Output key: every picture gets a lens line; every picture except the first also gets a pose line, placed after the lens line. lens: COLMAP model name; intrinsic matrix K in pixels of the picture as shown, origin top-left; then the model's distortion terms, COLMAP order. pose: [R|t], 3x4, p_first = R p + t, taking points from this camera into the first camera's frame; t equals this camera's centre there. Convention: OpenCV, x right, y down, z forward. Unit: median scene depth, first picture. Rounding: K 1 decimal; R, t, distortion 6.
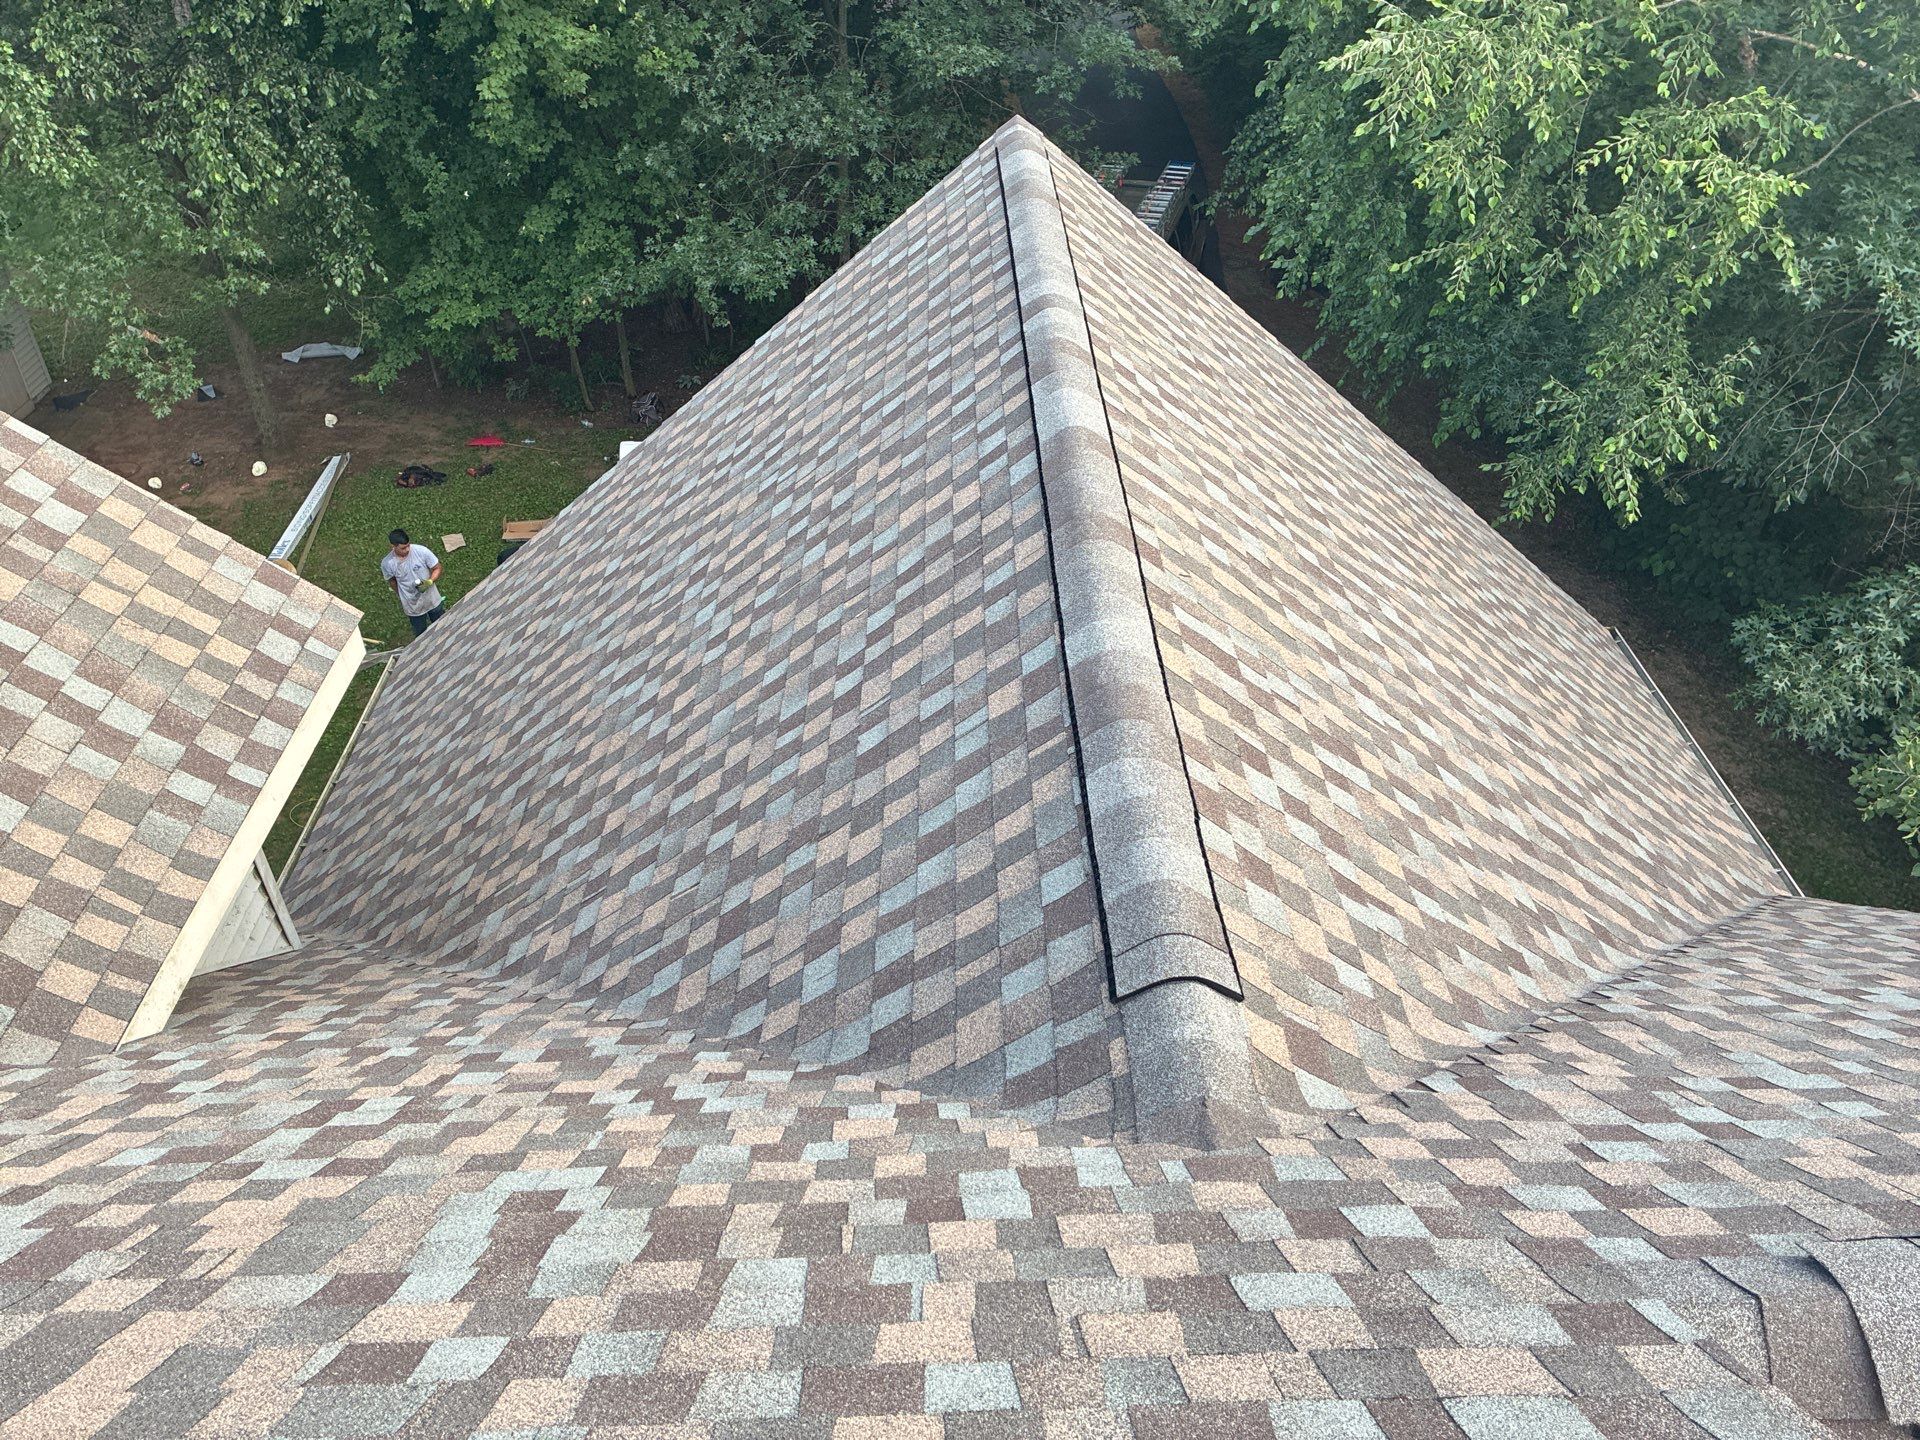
lens RADIAL K [[1440.4, 0, 967.5], [0, 1440.4, 713.2], [0, 0, 1]] dist [0.048124, -0.064306]
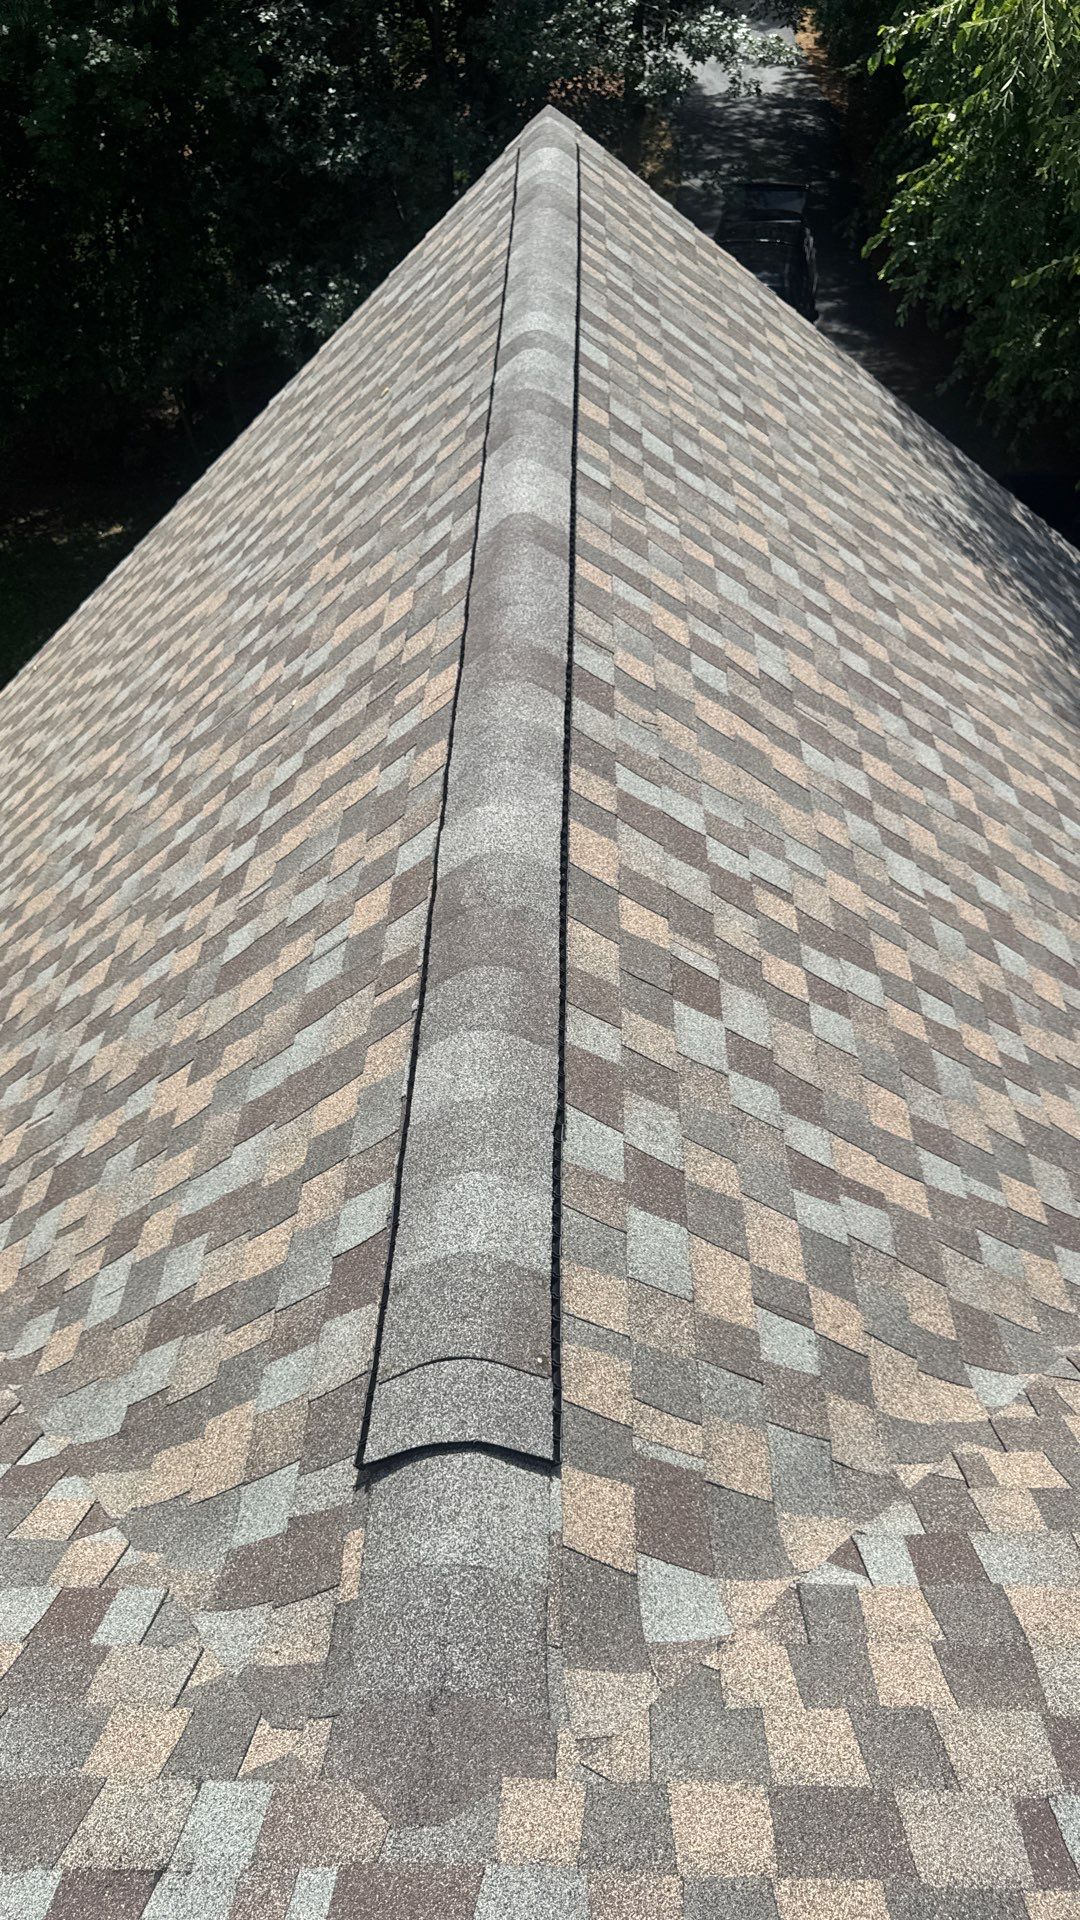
lens RADIAL K [[1370.4, 0, 546.0], [0, 1370.4, 948.0], [0, 0, 1]] dist [0.051180, -0.043122]
pose [[0.997413, -0.009647, -0.071234, 0.136135], [0.019126, 0.990848, 0.133618, -0.067270], [0.069293, -0.134634, 0.988470, 0.245319]]
